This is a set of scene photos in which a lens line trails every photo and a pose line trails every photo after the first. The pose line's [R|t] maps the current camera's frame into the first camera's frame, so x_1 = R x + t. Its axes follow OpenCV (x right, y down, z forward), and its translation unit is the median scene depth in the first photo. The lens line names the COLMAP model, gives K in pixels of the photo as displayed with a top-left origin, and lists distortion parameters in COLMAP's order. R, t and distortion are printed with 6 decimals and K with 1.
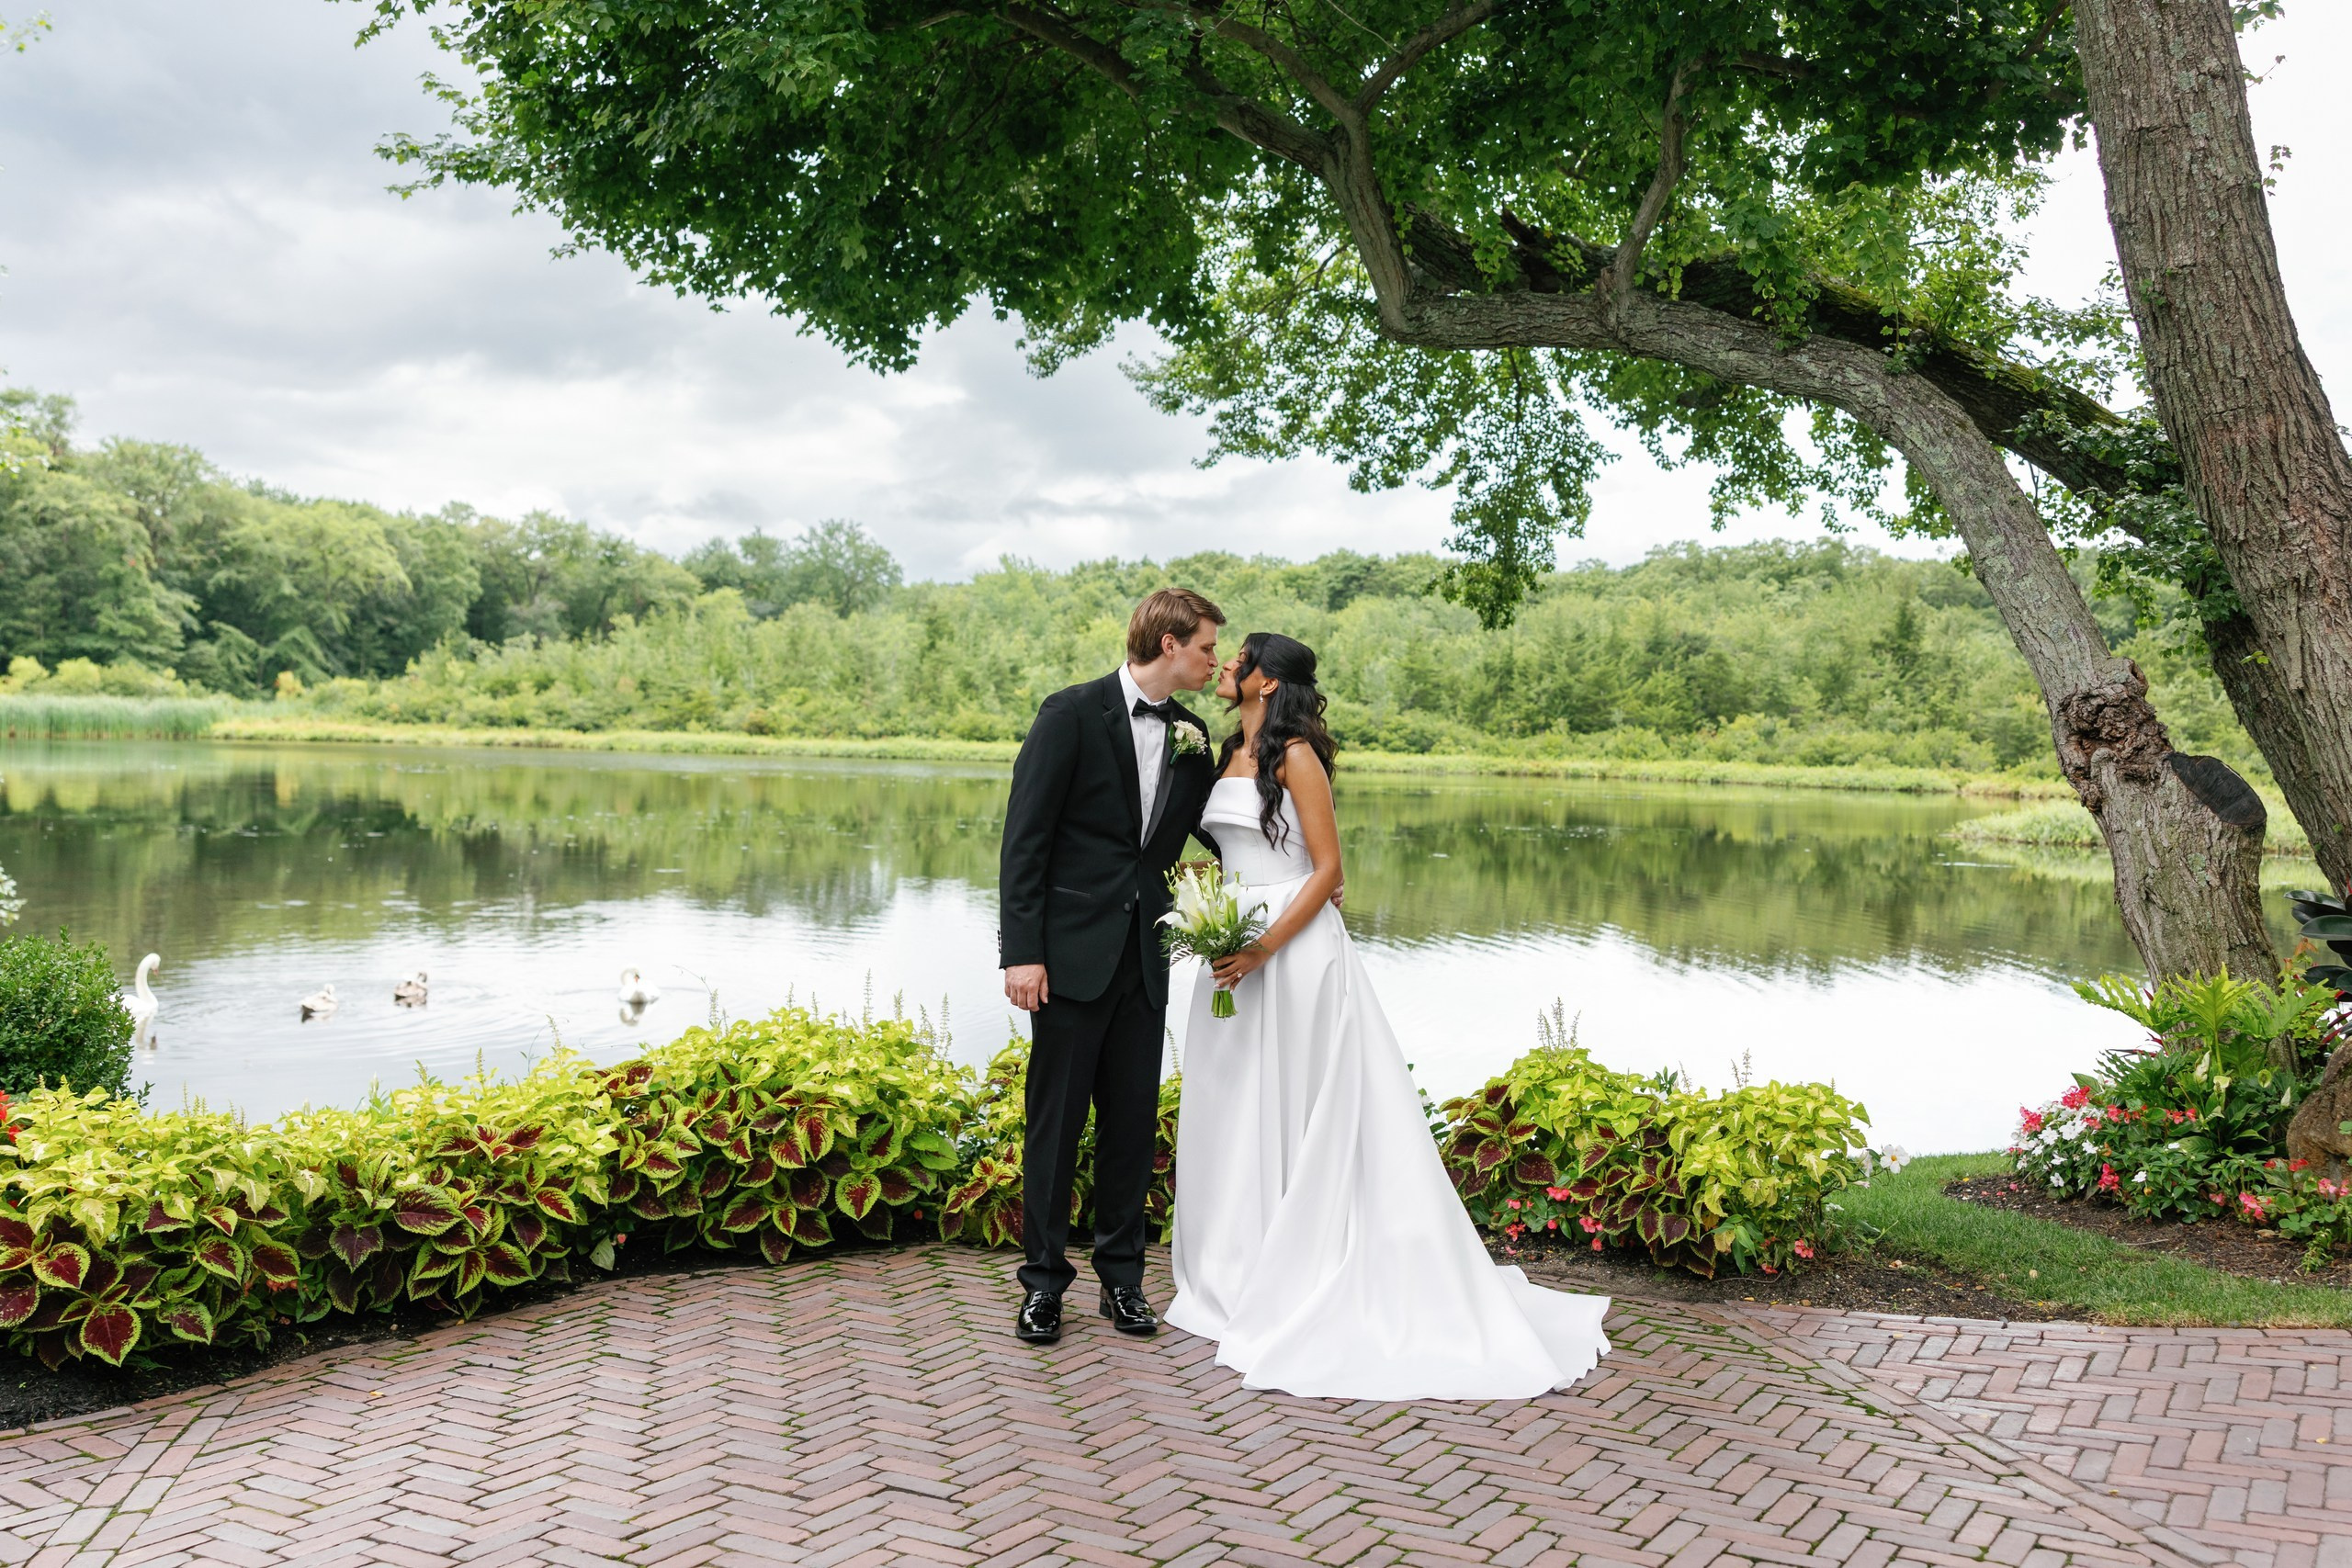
lens RADIAL K [[2452.8, 0, 1332.2], [0, 2452.8, 757.2], [0, 0, 1]] dist [0.006223, -0.011352]
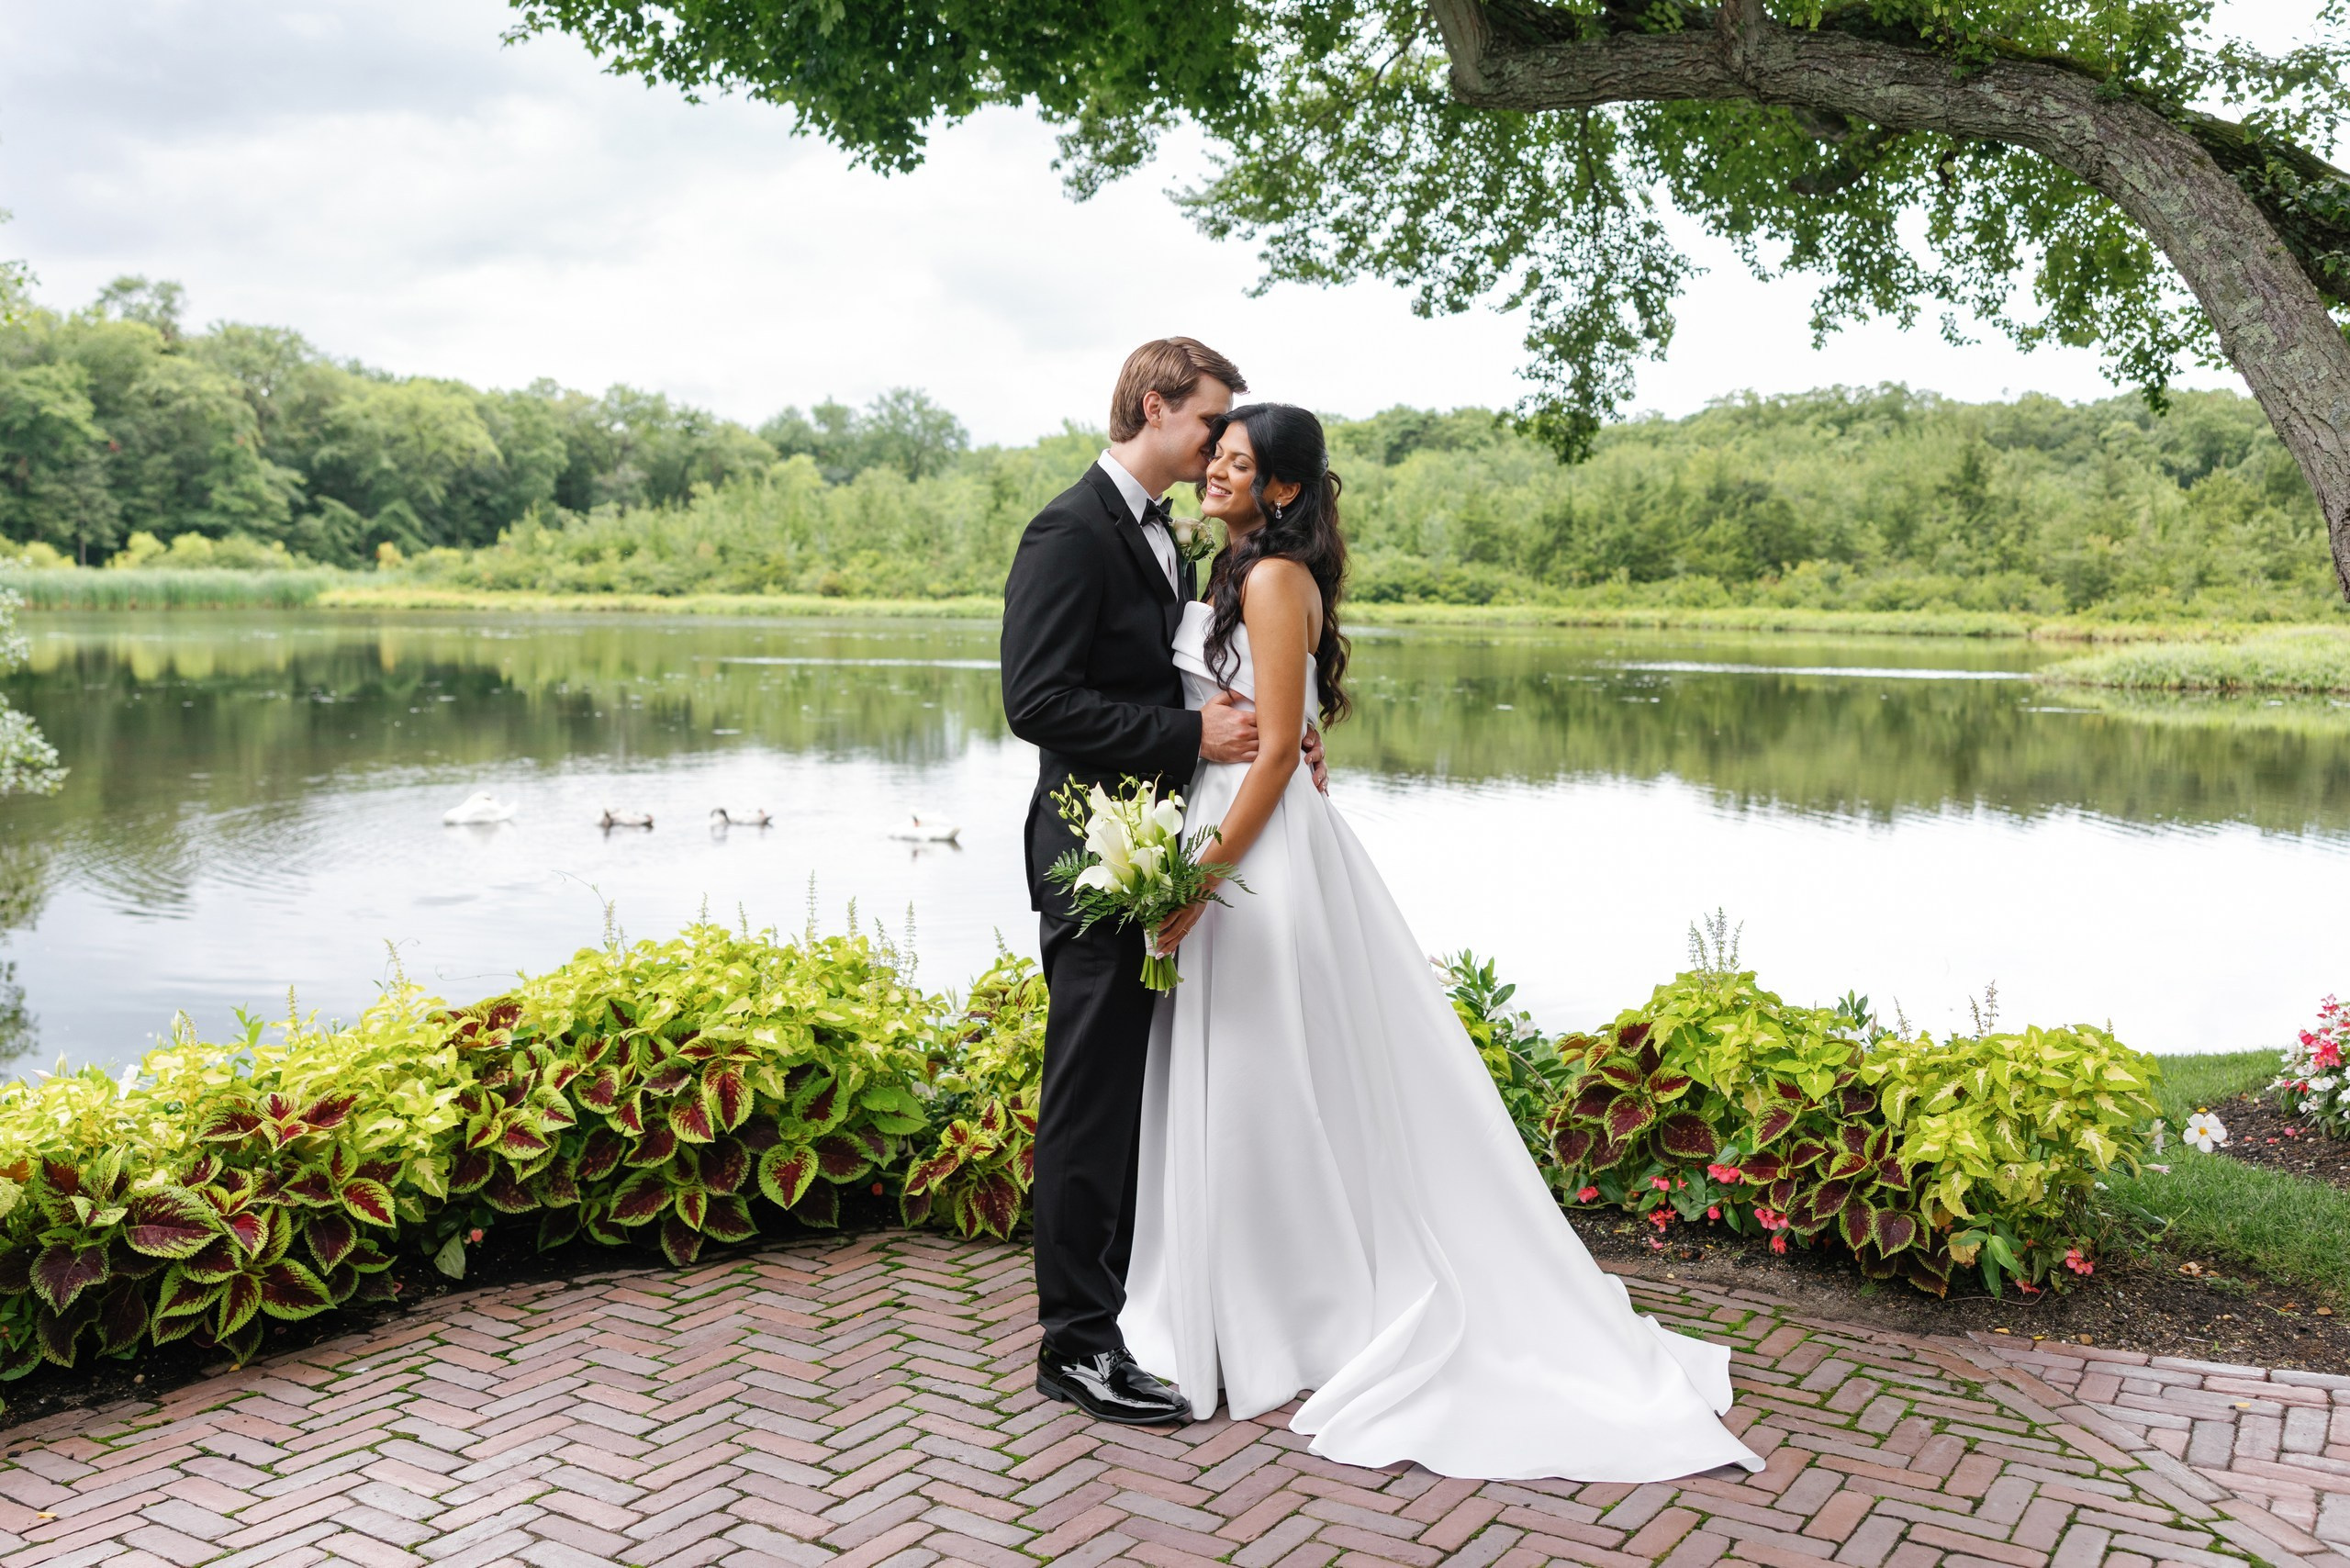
lens RADIAL K [[2081.7, 0, 1231.0], [0, 2081.7, 722.0], [0, 0, 1]] dist [0.005535, -0.007881]
pose [[0.997178, -0.010910, -0.074278, -0.003111], [0.014511, 0.998737, 0.048111, 0.004074], [0.073659, -0.049054, 0.996076, 0.152874]]
